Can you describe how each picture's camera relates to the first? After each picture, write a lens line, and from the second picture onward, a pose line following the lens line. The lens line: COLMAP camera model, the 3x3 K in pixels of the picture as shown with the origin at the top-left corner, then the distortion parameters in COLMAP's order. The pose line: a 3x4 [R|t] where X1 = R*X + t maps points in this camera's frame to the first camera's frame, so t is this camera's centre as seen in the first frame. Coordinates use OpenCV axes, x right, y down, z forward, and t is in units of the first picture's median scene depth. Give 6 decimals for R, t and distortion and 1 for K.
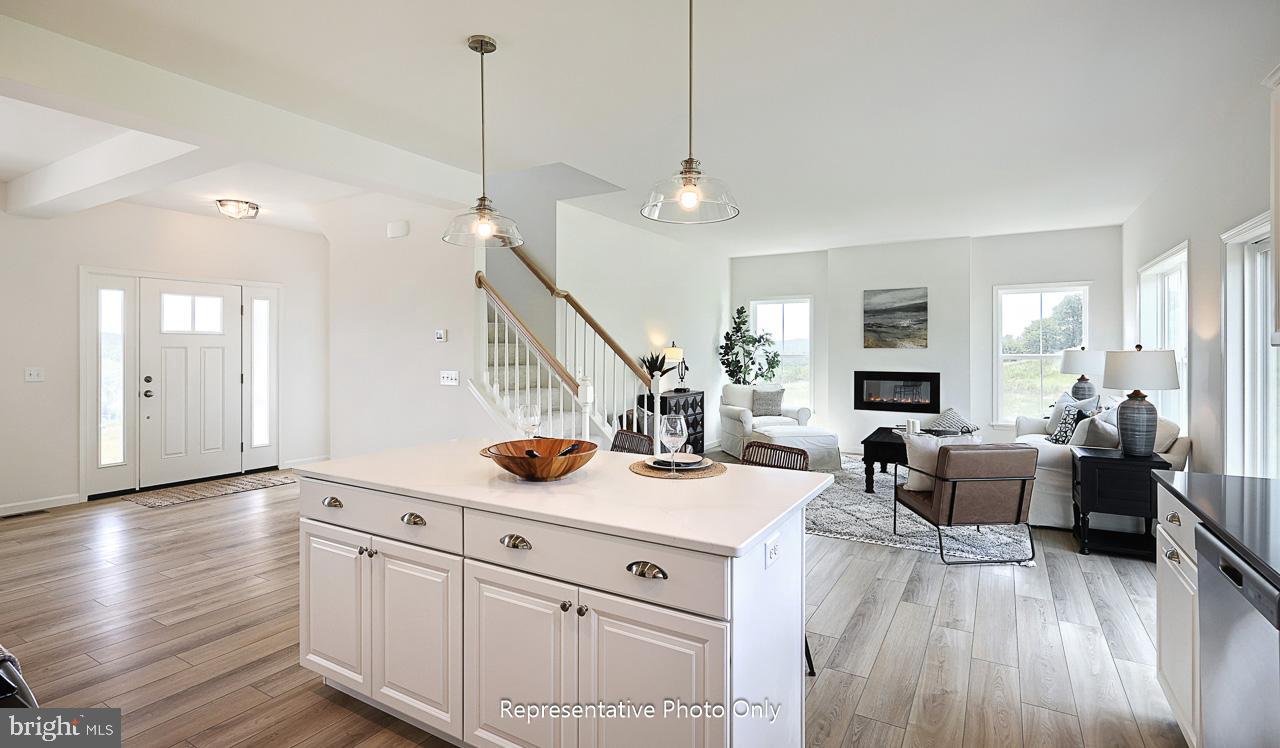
lens RADIAL K [[614.0, 0, 639.1], [0, 614.0, 349.2], [0, 0, 1]] dist [-0.000557, -0.000172]
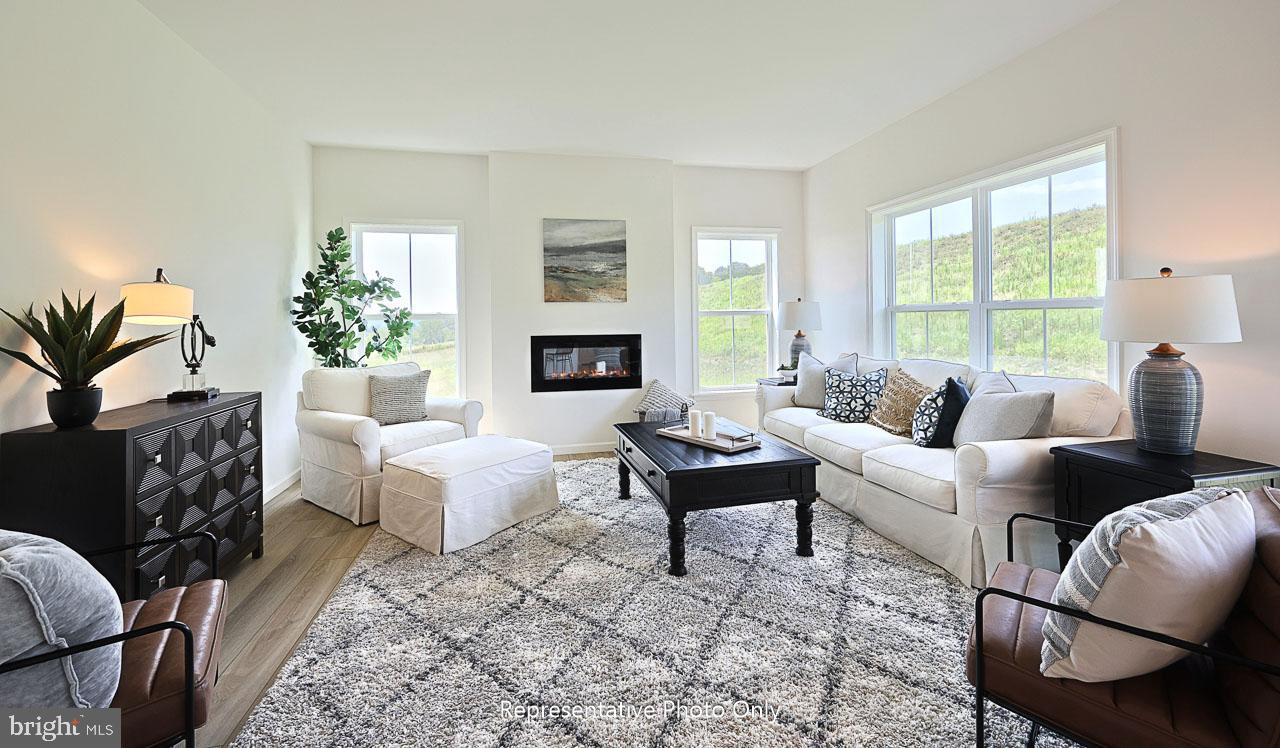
lens RADIAL K [[518.2, 0, 639.1], [0, 518.2, 317.6], [0, 0, 1]] dist [-0.000078, -0.000160]
pose [[0.727849, -0.006281, 0.685708, 0.045147], [0.012346, 0.999916, -0.003946, 0.019000], [-0.685626, 0.011338, 0.727866, 0.502910]]
